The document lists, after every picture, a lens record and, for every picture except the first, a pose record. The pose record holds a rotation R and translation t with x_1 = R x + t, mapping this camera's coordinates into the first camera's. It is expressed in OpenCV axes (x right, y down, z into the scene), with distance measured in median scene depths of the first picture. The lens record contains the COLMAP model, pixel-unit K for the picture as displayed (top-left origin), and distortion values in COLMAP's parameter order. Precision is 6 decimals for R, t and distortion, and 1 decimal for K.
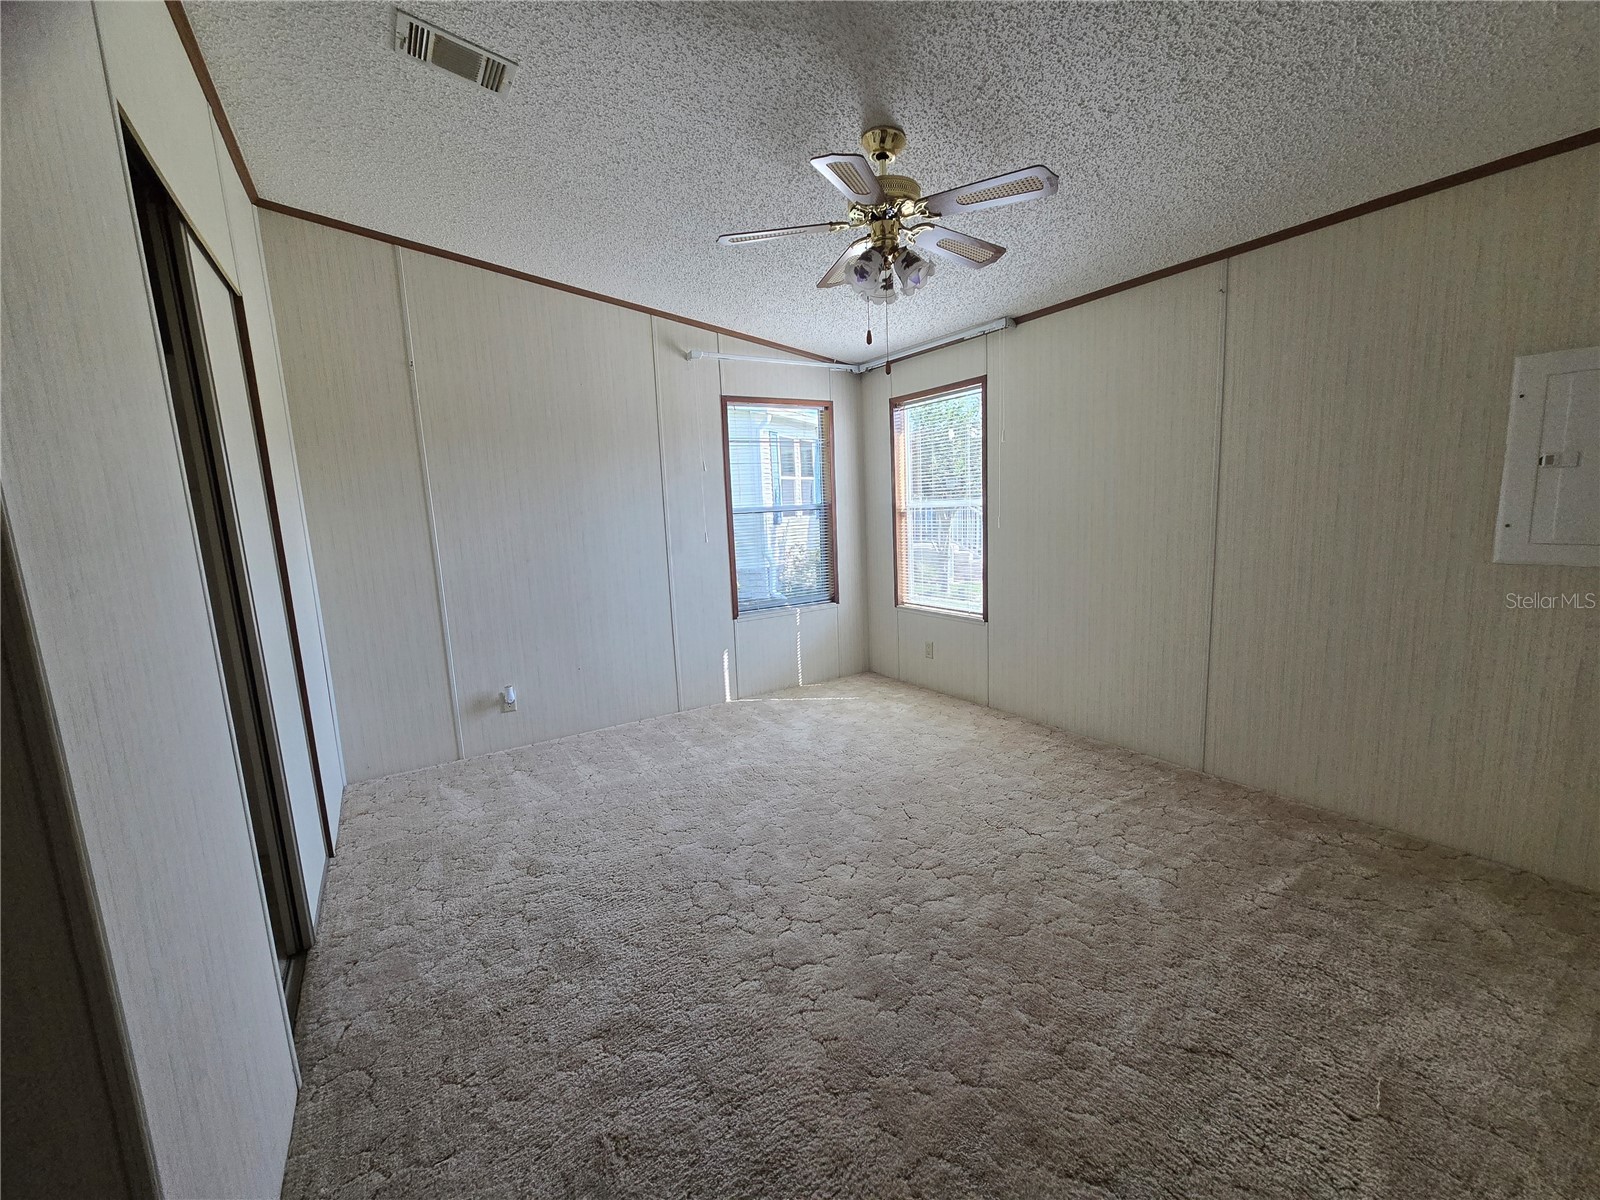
lens RADIAL K [[658.0, 0, 797.1], [0, 658.0, 600.4], [0, 0, 1]] dist [0.000166, 0.002728]
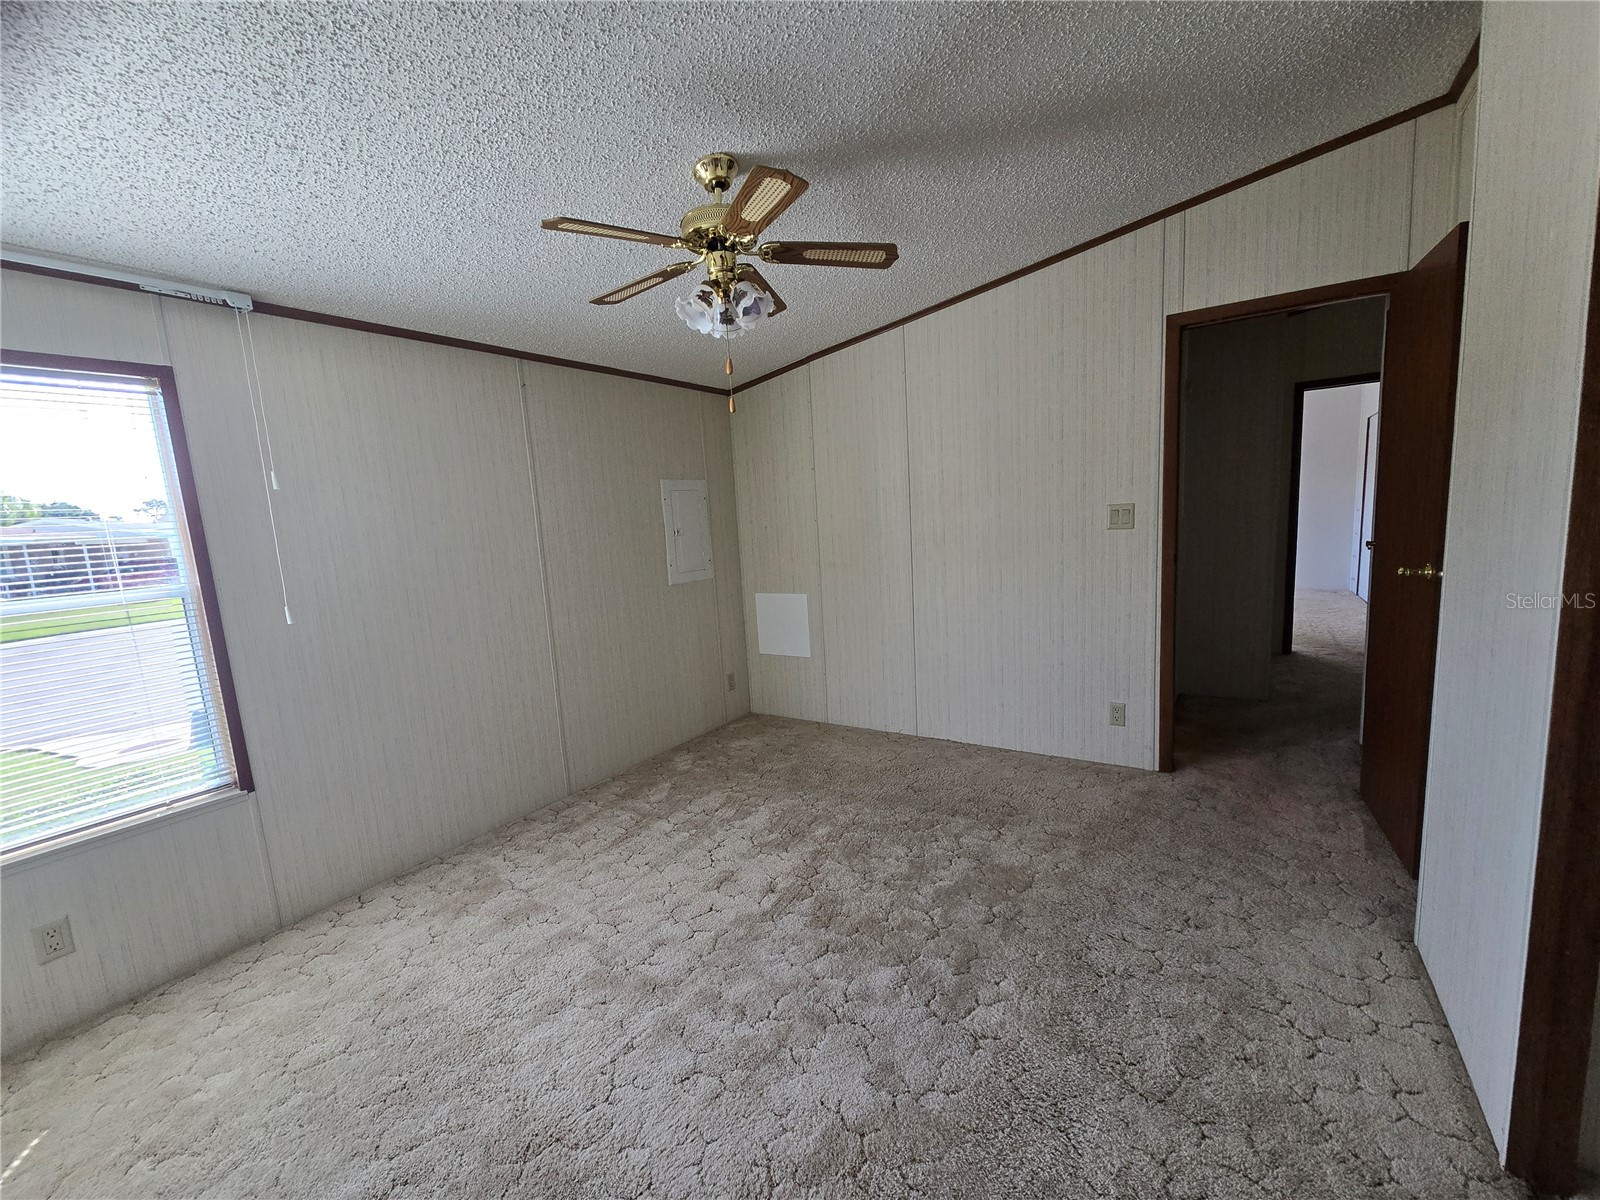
lens RADIAL K [[658.0, 0, 798.4], [0, 658.0, 596.9], [0, 0, 1]] dist [0.000166, 0.002728]
pose [[-0.409344, -0.031899, 0.911822, -0.463018], [0.218756, 0.966806, 0.132029, -0.110656], [-0.885767, 0.253512, -0.388778, 0.806487]]
